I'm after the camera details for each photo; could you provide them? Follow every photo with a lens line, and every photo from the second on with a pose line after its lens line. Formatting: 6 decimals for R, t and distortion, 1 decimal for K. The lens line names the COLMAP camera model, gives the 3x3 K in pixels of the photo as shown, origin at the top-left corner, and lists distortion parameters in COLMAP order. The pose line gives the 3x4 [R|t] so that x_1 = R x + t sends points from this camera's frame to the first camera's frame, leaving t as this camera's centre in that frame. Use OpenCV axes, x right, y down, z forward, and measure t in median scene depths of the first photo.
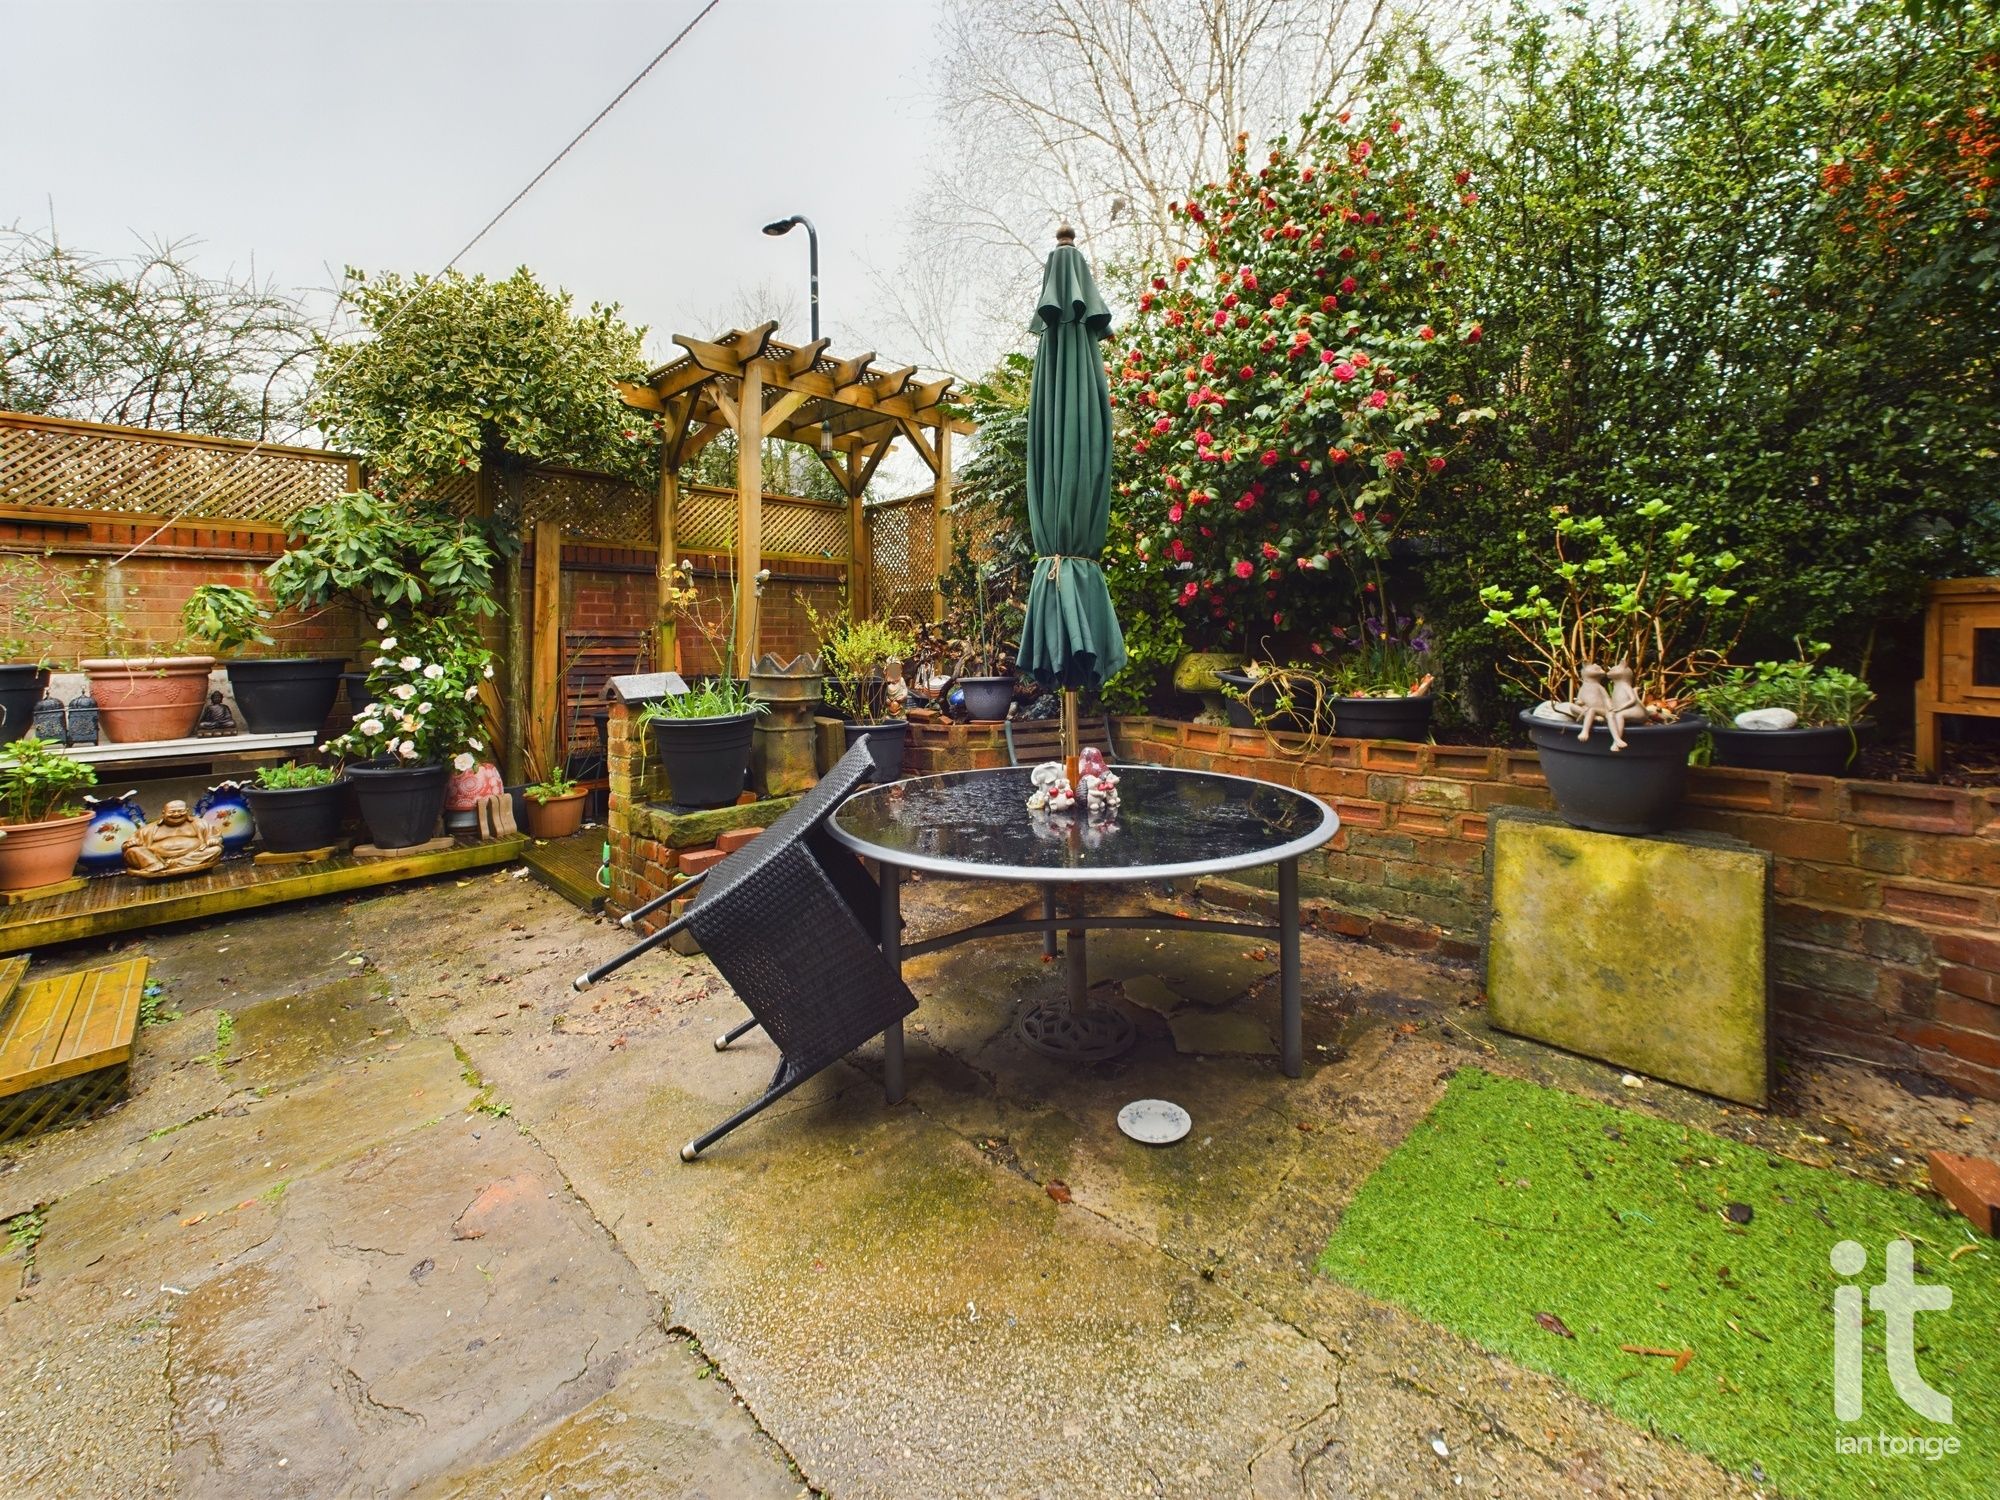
lens RADIAL K [[802.9, 0, 998.6], [0, 802.9, 749.2], [0, 0, 1]] dist [0.000691, 0.000070]
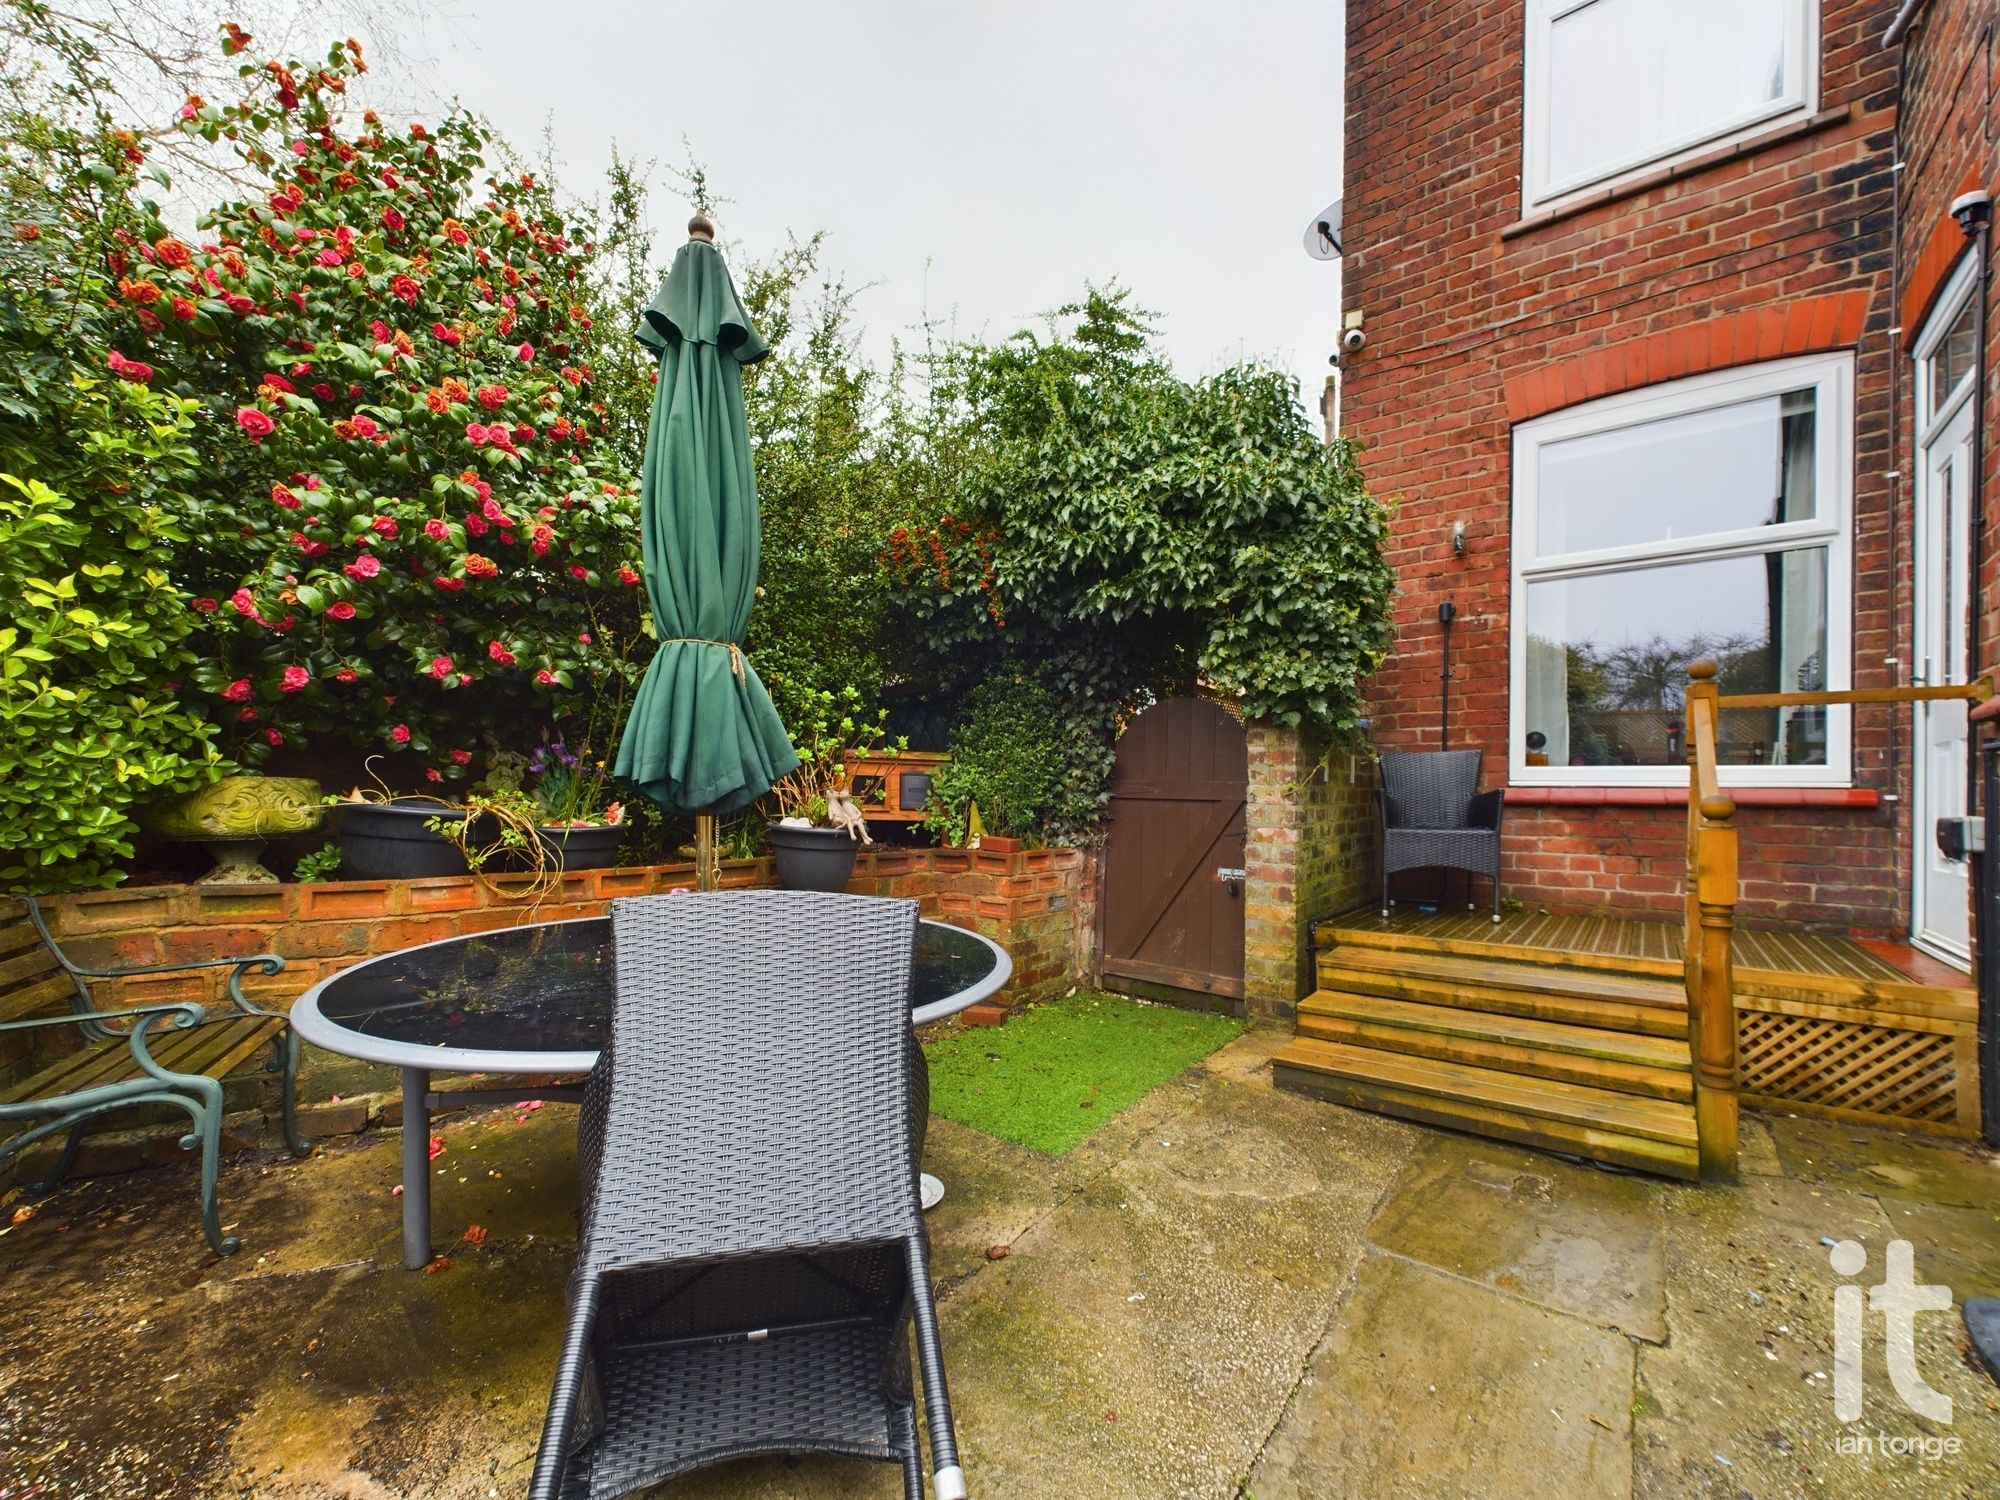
lens RADIAL K [[802.9, 0, 998.6], [0, 802.9, 749.2], [0, 0, 1]] dist [0.000691, 0.000070]
pose [[-0.094444, 0.076484, 0.992588, -0.614108], [0.133243, 0.989045, -0.063533, -0.030127], [-0.986573, 0.126255, -0.103600, 0.594236]]
